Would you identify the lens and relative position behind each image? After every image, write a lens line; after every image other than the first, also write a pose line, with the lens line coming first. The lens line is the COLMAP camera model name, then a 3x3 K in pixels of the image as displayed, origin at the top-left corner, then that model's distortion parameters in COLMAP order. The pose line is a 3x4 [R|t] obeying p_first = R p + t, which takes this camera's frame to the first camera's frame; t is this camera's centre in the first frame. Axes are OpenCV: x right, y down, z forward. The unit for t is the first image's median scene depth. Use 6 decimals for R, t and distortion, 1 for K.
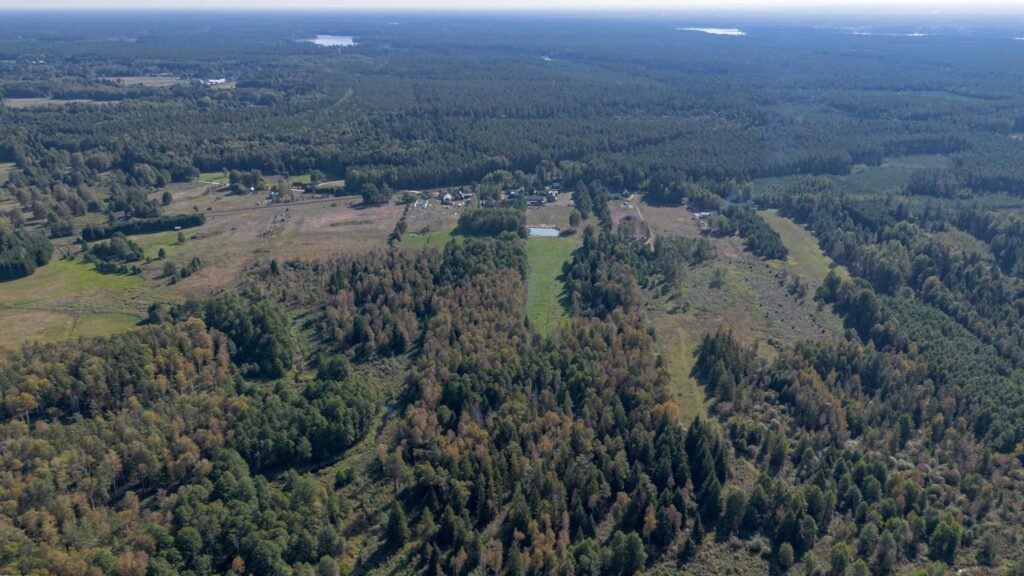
lens RADIAL K [[738.0, 0, 518.5], [0, 738.0, 288.7], [0, 0, 1]] dist [0.061348, -0.065052]
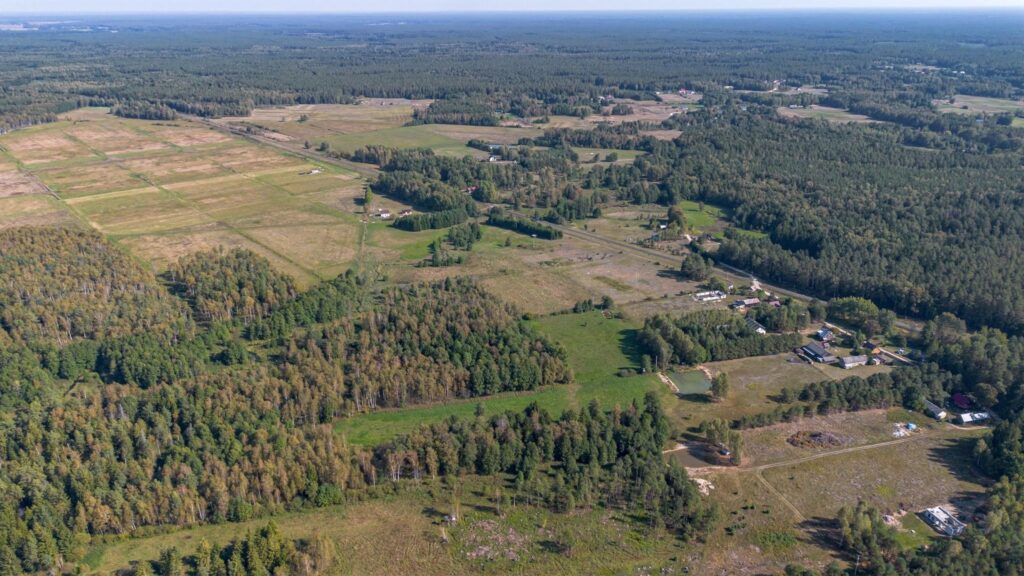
lens RADIAL K [[738.0, 0, 510.6], [0, 738.0, 284.6], [0, 0, 1]] dist [0.061348, -0.065052]
pose [[0.278165, 0.340434, -0.898181, 0.515874], [-0.338988, 0.909711, 0.239821, -0.238224], [0.898728, 0.237762, 0.368453, 0.478370]]
